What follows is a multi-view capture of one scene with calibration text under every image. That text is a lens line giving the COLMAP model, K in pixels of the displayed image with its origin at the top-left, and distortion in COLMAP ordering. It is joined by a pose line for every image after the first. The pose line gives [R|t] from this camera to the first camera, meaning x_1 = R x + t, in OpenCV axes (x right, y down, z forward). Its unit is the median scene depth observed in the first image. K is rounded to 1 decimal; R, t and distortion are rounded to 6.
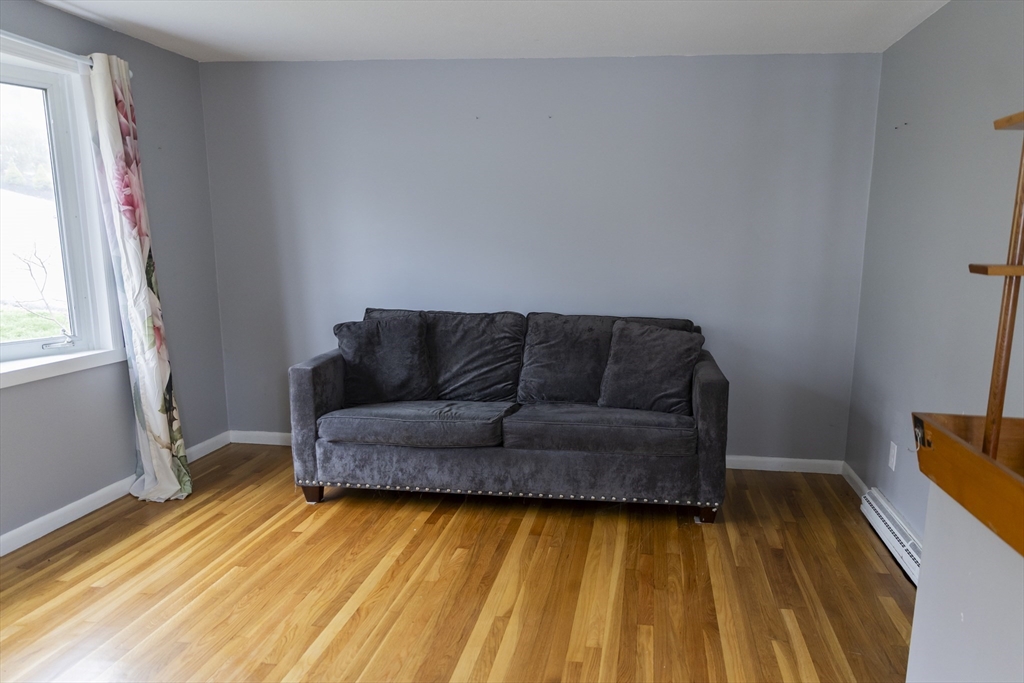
lens RADIAL K [[730.9, 0, 540.3], [0, 730.9, 393.4], [0, 0, 1]] dist [0.004043, -0.004716]
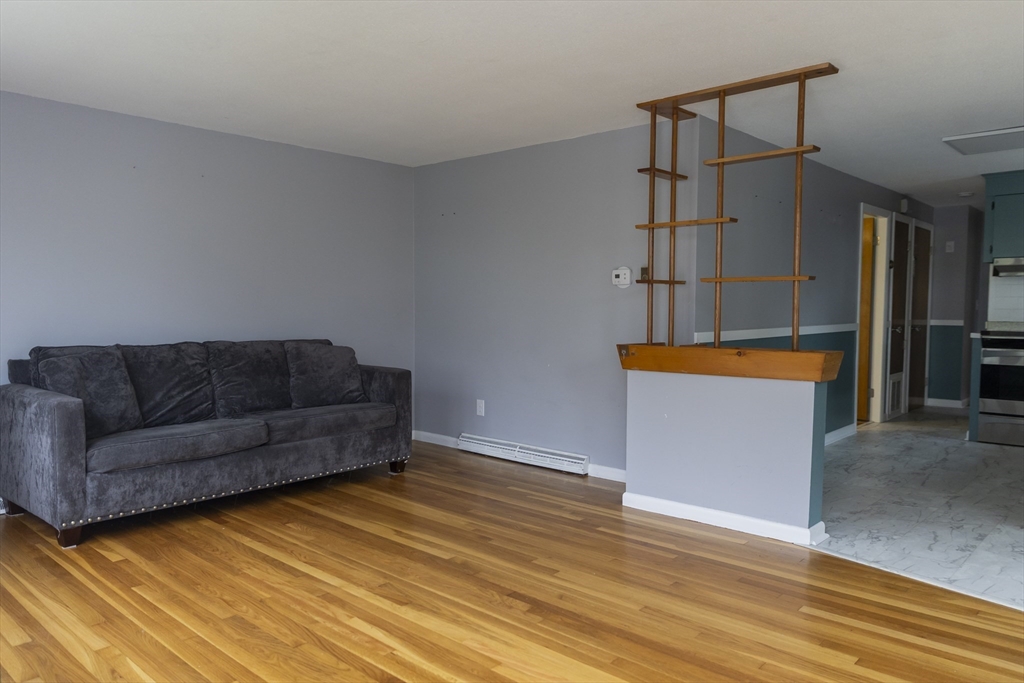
lens RADIAL K [[730.9, 0, 516.7], [0, 730.9, 345.4], [0, 0, 1]] dist [0.004043, -0.004716]
pose [[0.566312, -0.053192, 0.822473, -0.786607], [0.174398, 0.983053, -0.056504, 0.050872], [-0.805528, 0.175437, 0.565991, -0.037759]]
